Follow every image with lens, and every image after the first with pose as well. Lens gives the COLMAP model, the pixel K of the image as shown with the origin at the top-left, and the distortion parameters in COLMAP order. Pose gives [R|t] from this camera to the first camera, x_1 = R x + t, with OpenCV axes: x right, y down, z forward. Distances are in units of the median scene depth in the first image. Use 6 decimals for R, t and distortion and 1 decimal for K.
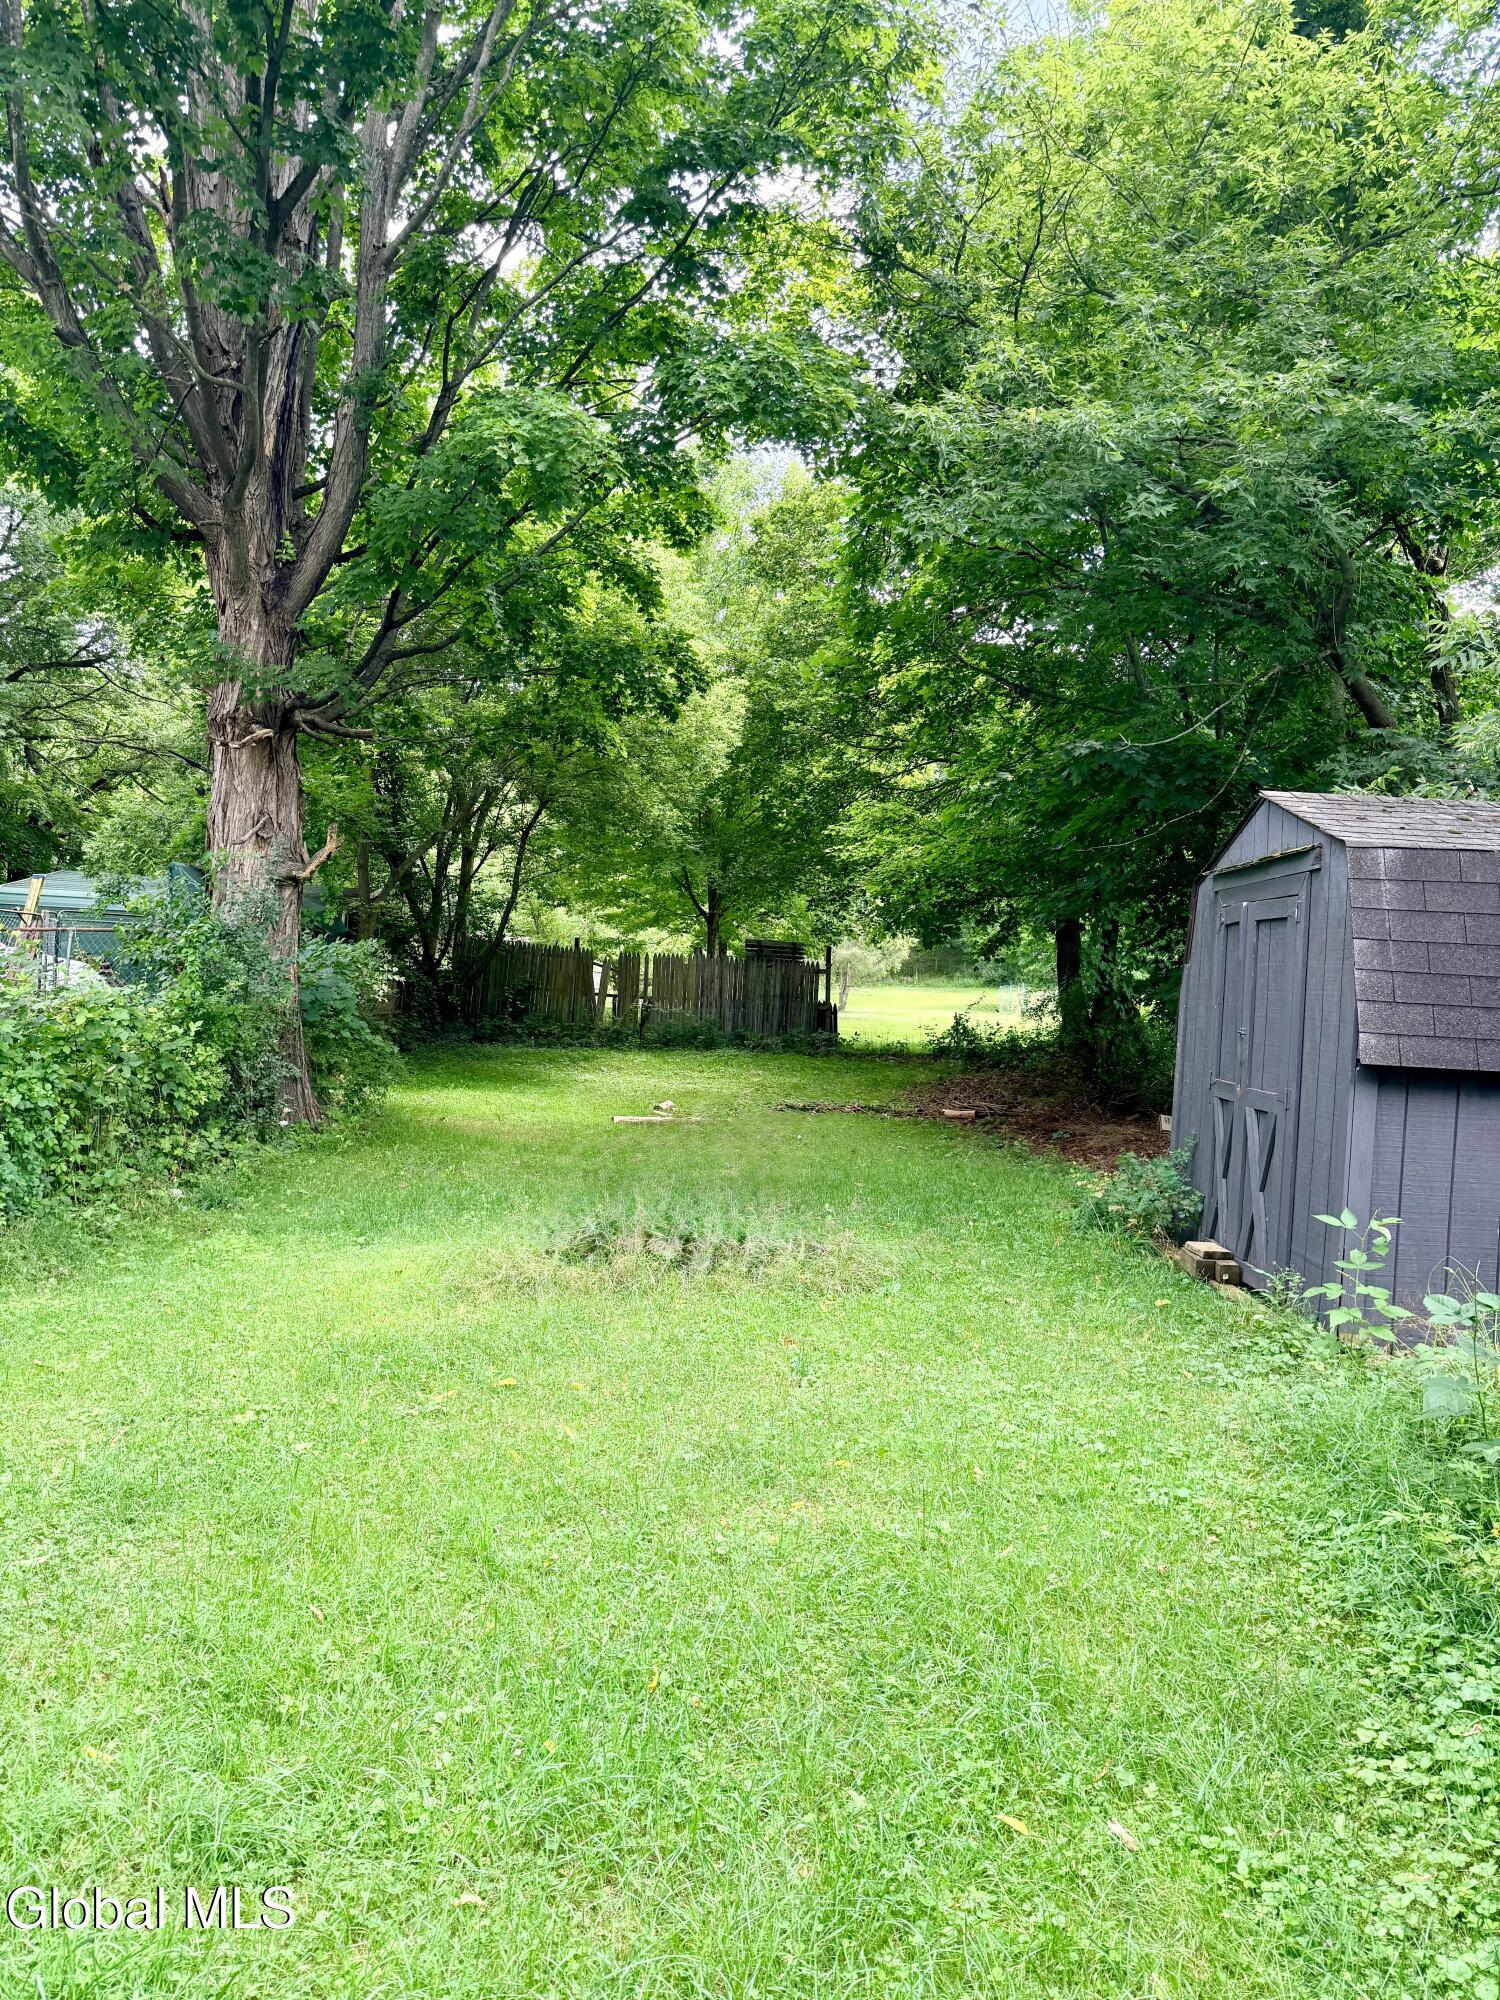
lens RADIAL K [[1418.3, 0, 750.0], [0, 1418.3, 1000.0], [0, 0, 1]] dist [0.063141, -0.100600]
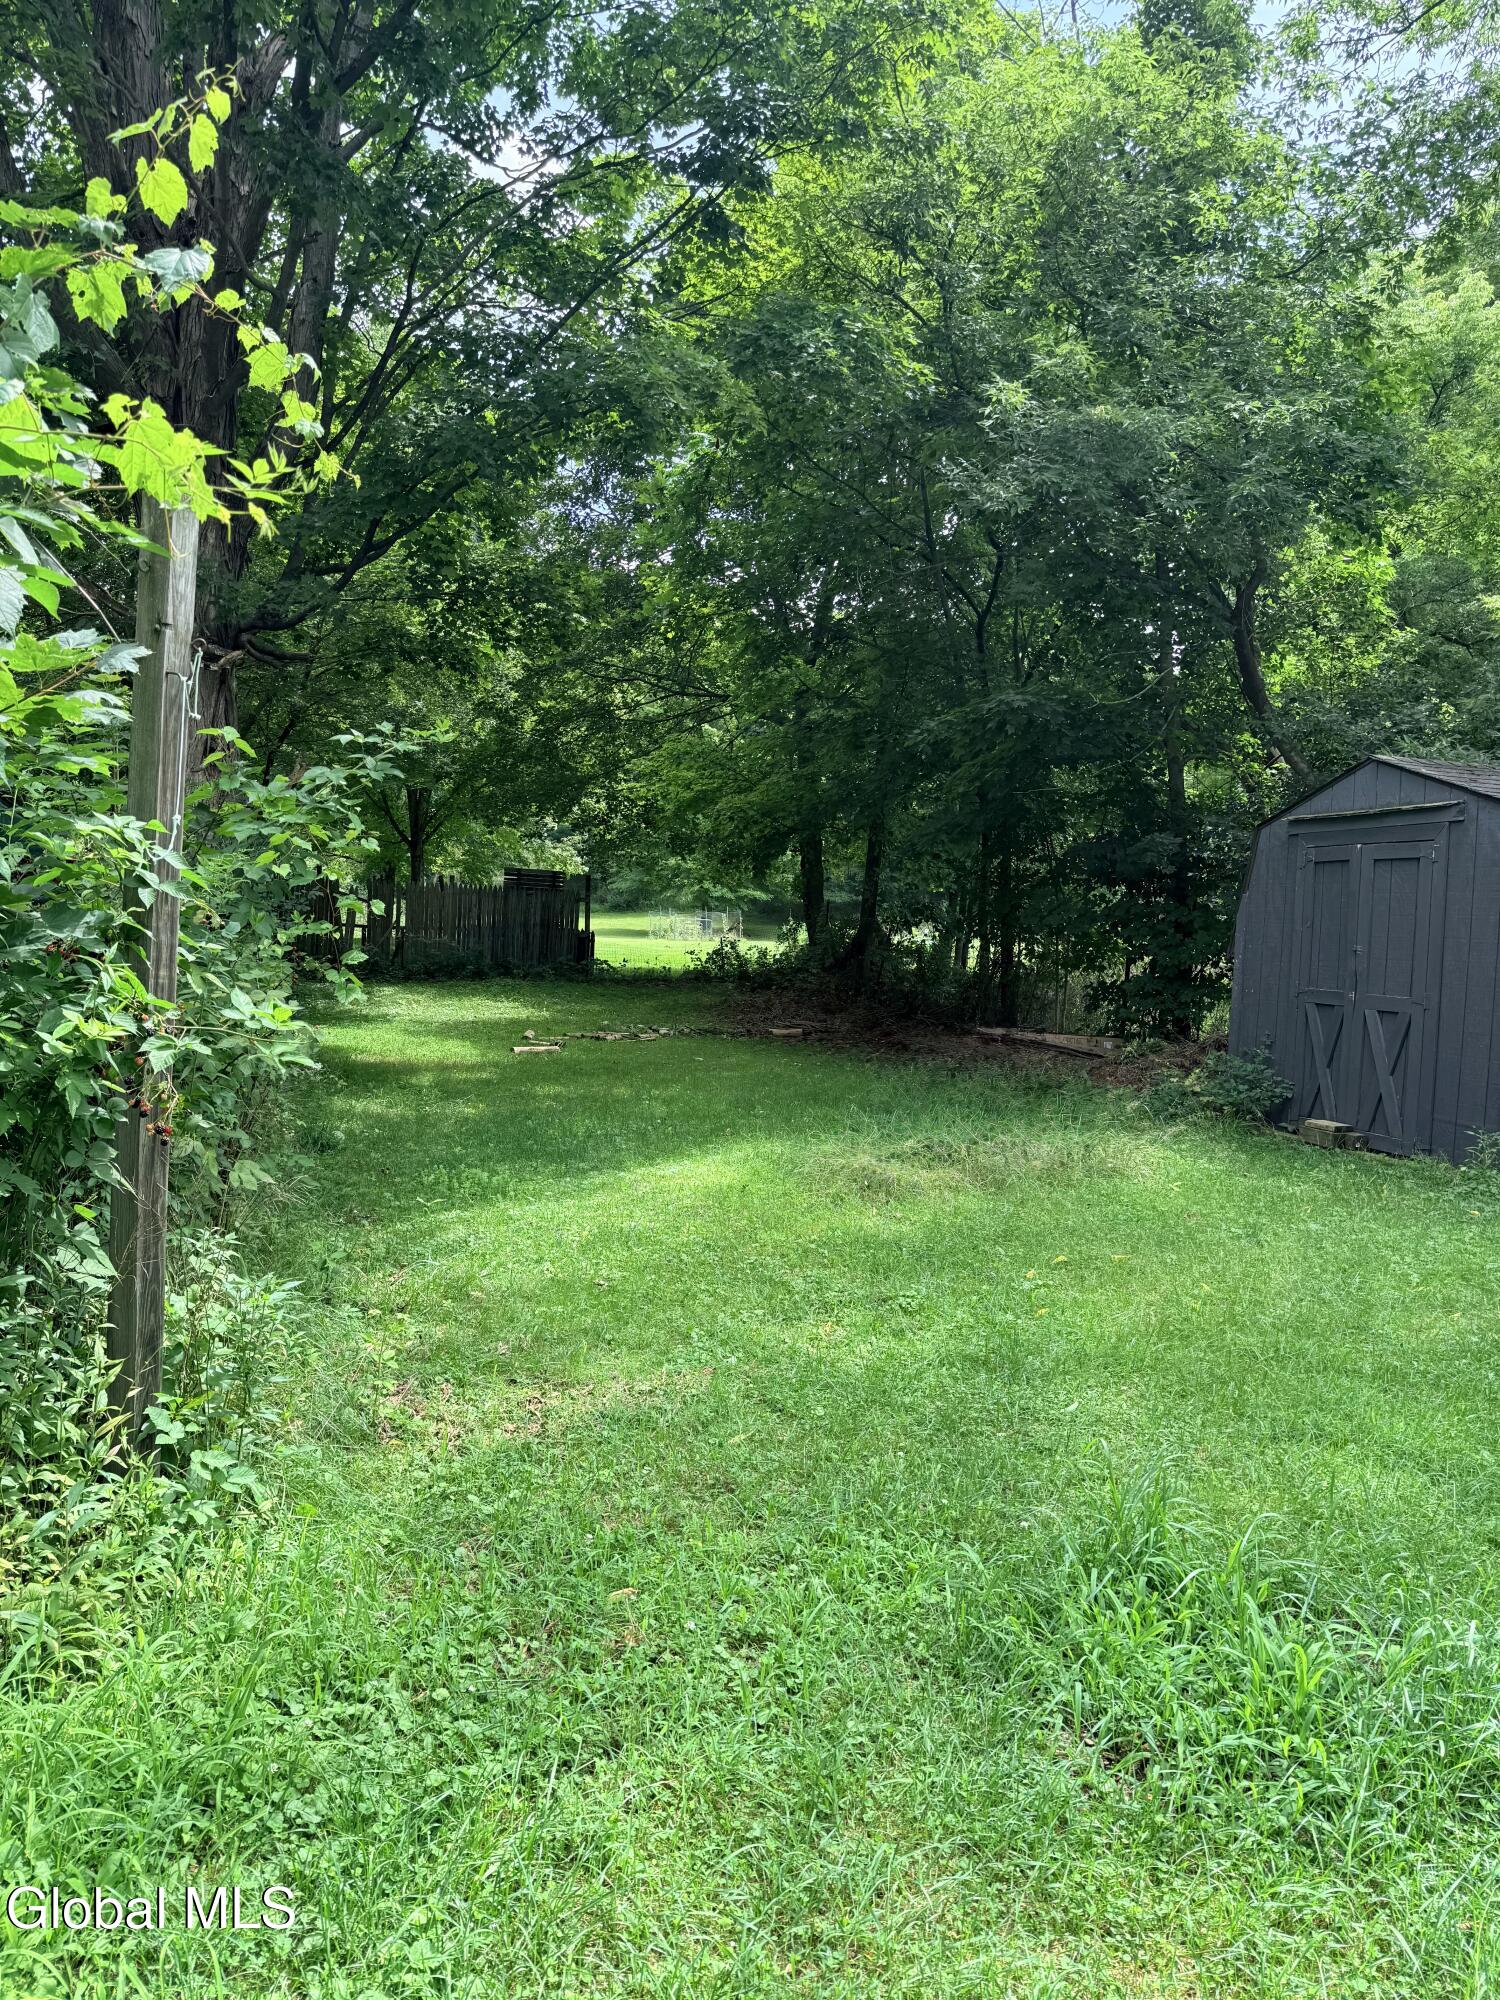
lens RADIAL K [[1418.3, 0, 750.0], [0, 1418.3, 1000.0], [0, 0, 1]] dist [0.063141, -0.100600]
pose [[0.934710, -0.035569, 0.353627, -0.206302], [0.016663, 0.998271, 0.056366, -0.004305], [-0.355021, -0.046793, 0.933687, 0.006614]]
